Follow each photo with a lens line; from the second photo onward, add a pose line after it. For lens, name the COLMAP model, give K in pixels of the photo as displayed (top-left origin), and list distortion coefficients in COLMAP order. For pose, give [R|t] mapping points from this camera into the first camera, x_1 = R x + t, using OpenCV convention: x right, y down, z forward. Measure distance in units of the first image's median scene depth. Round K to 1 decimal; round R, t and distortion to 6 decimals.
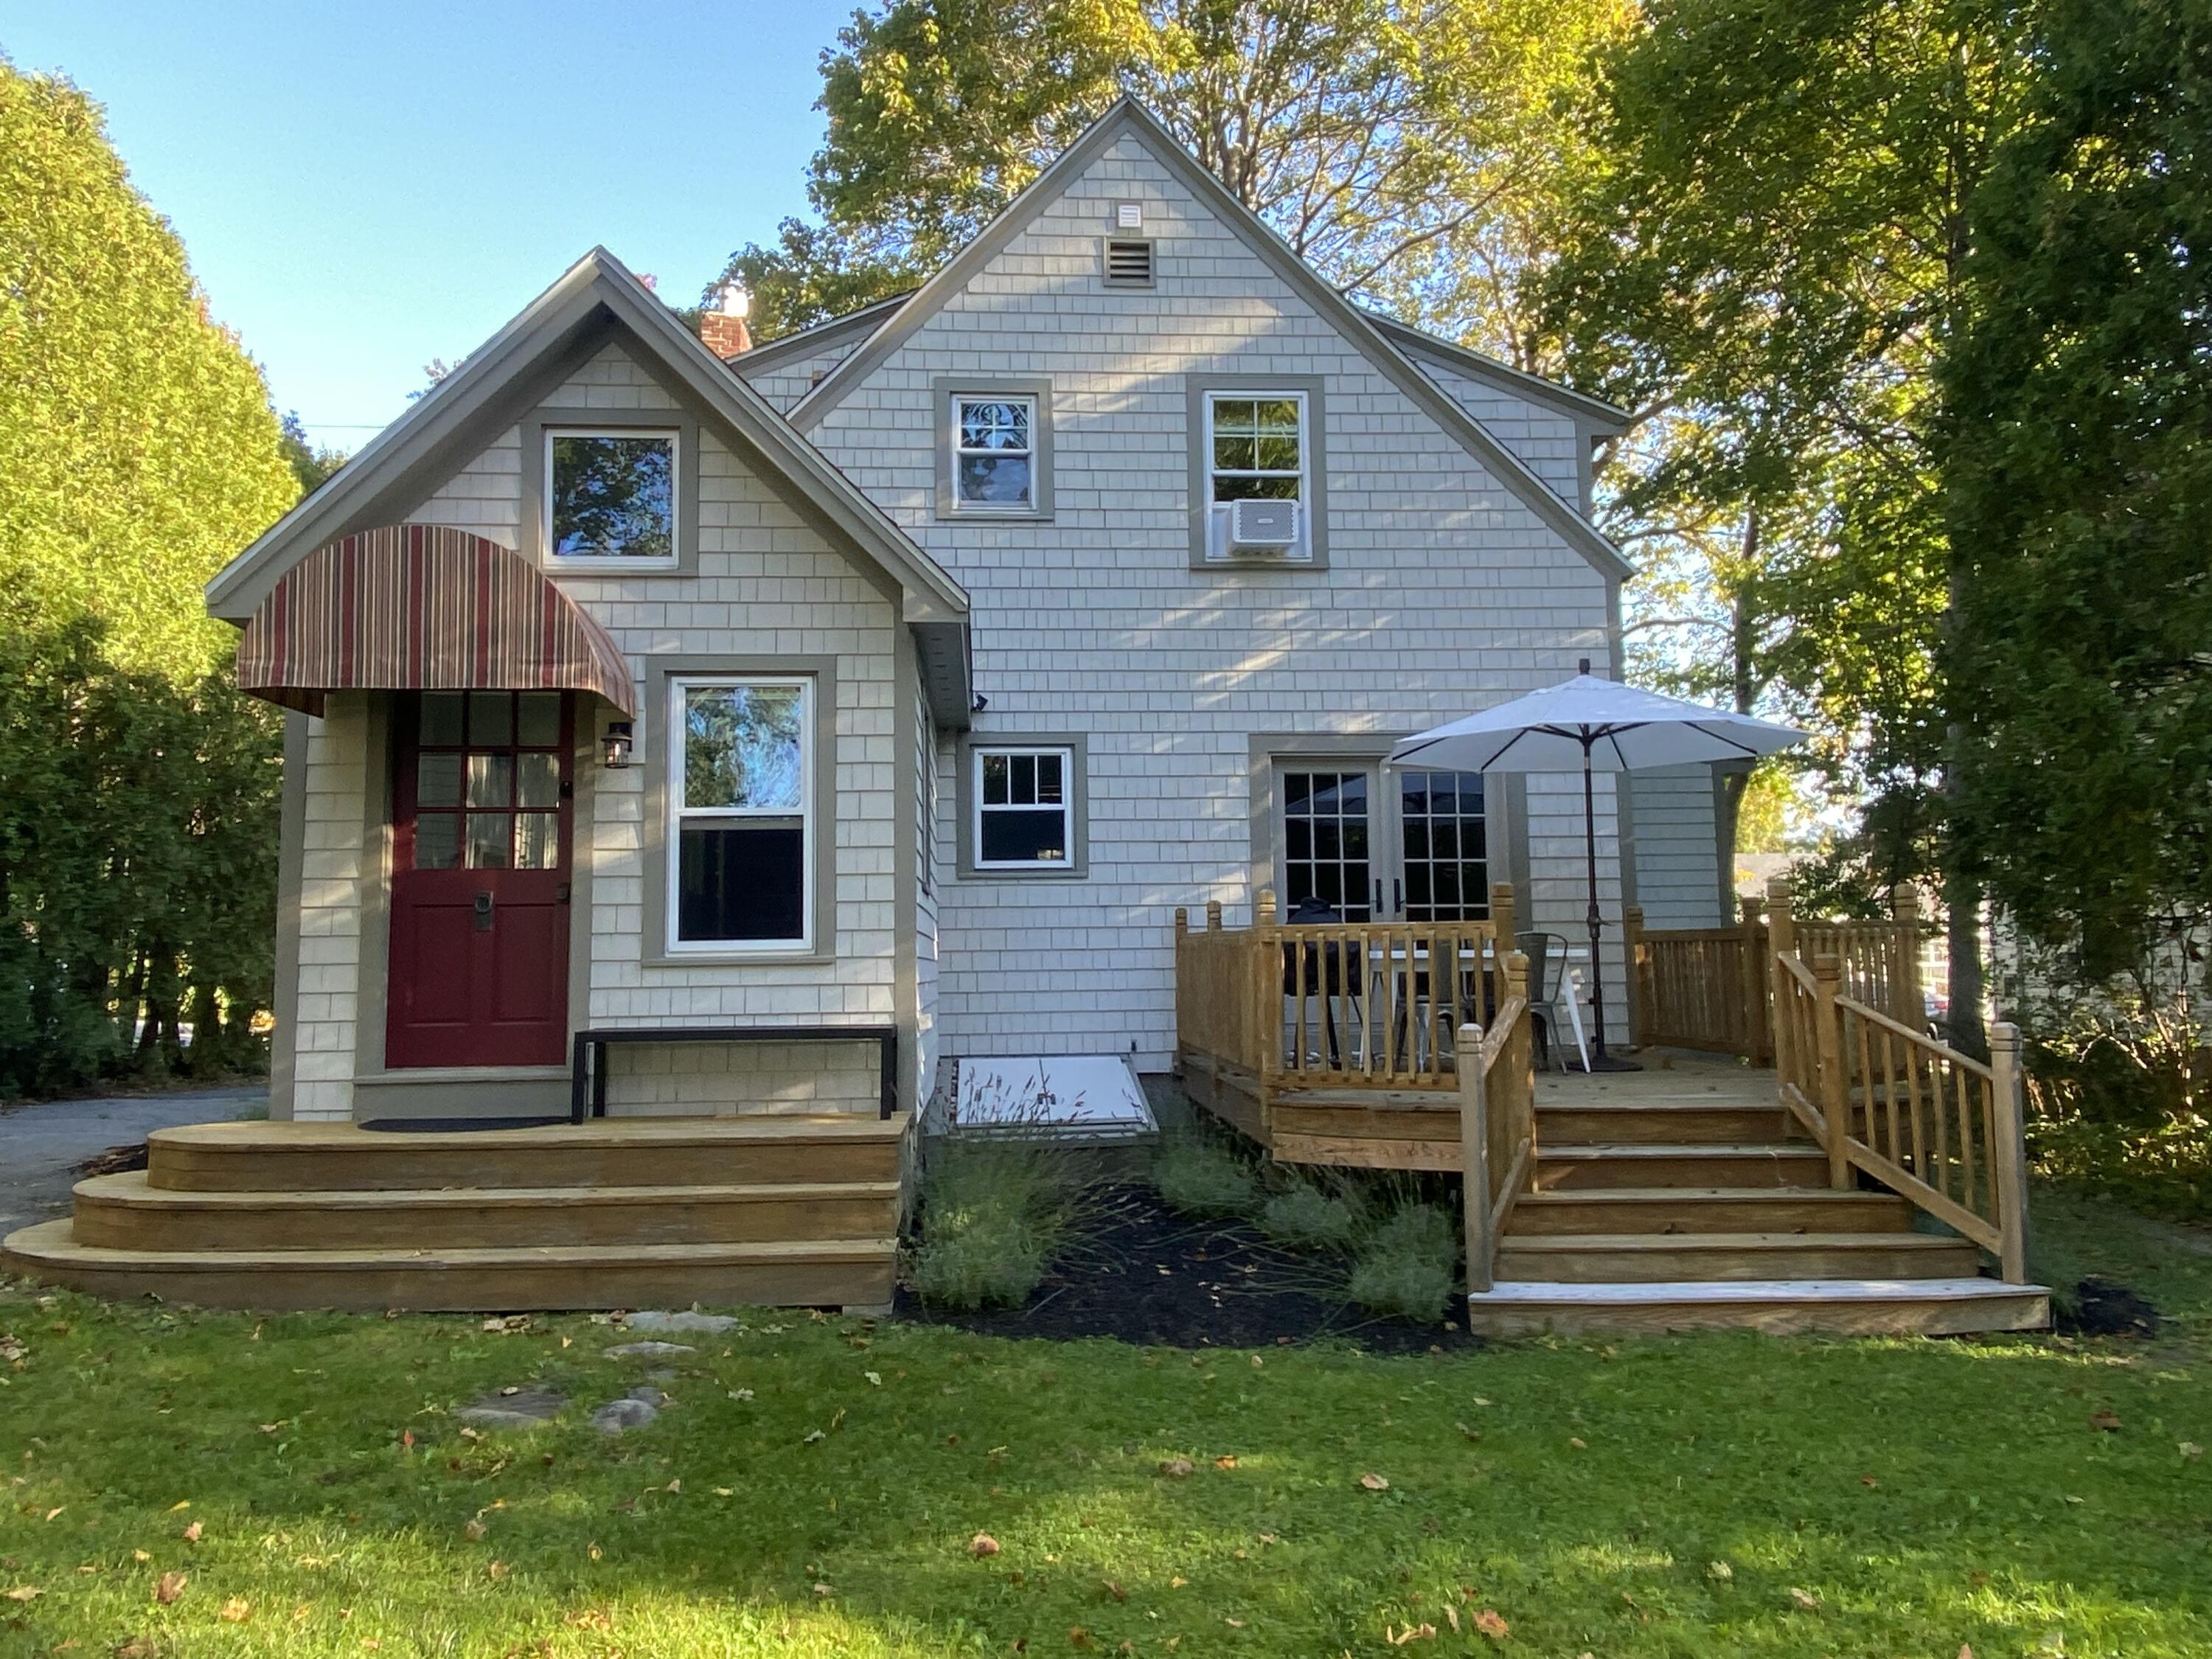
lens RADIAL K [[1606.5, 0, 1106.0], [0, 1606.5, 829.5], [0, 0, 1]] dist [-0.000787, -0.000255]
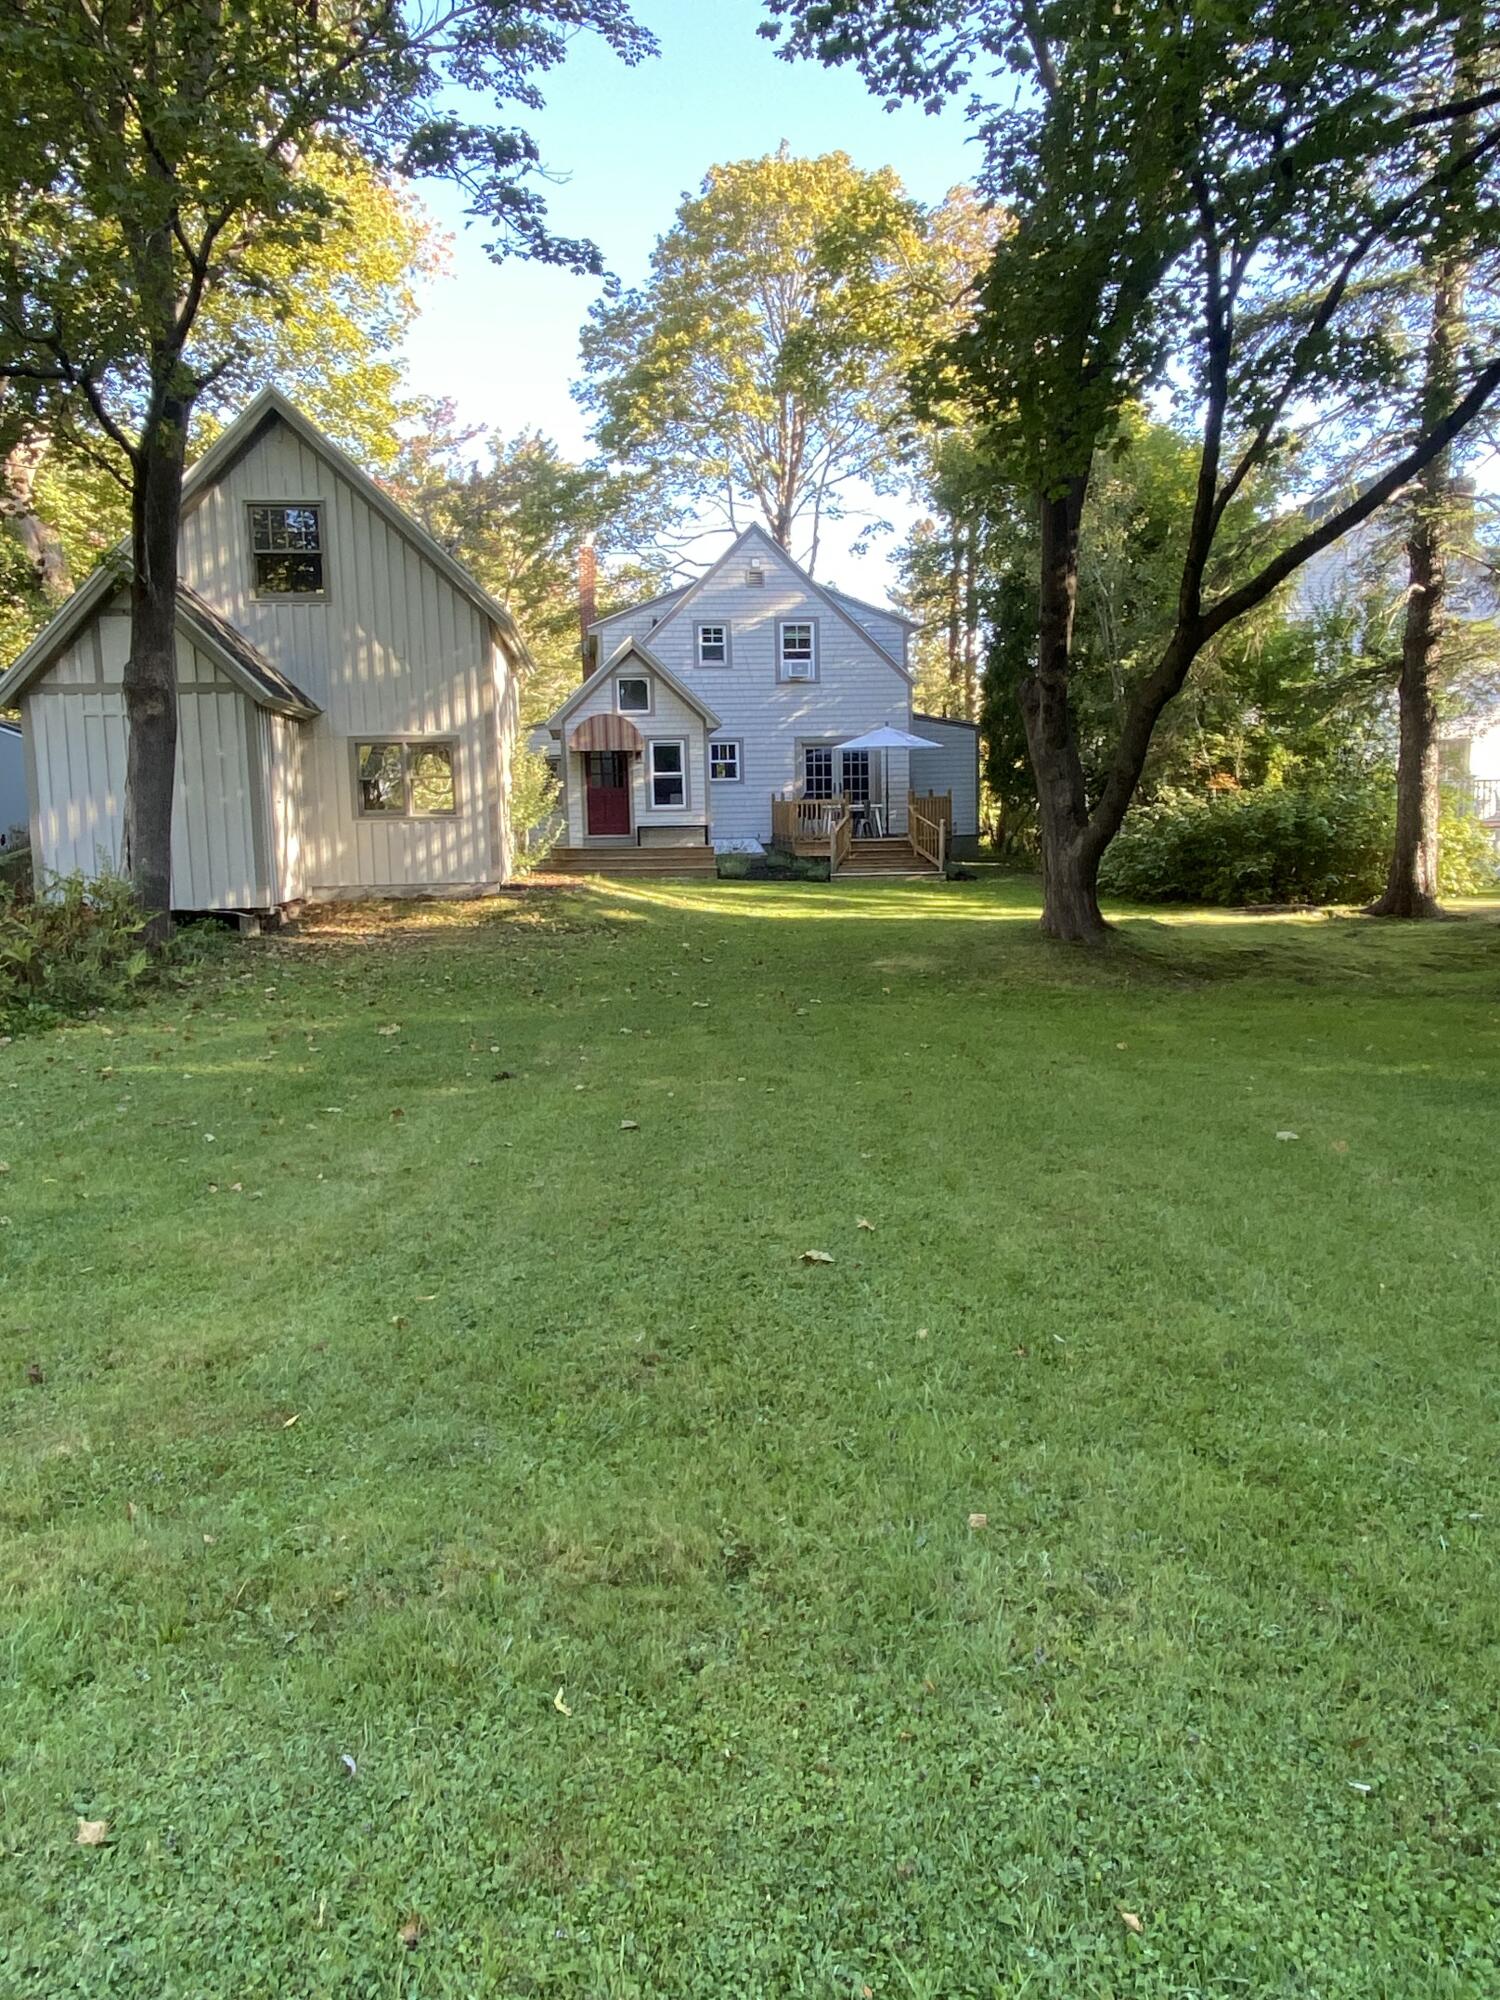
lens RADIAL K [[1452.5, 0, 750.0], [0, 1452.5, 1000.0], [0, 0, 1]] dist [-0.000787, -0.000255]
pose [[0.999438, -0.013217, 0.030793, -0.094334], [0.006514, 0.978030, 0.208362, -0.150481], [-0.032870, -0.208044, 0.977567, -1.920998]]
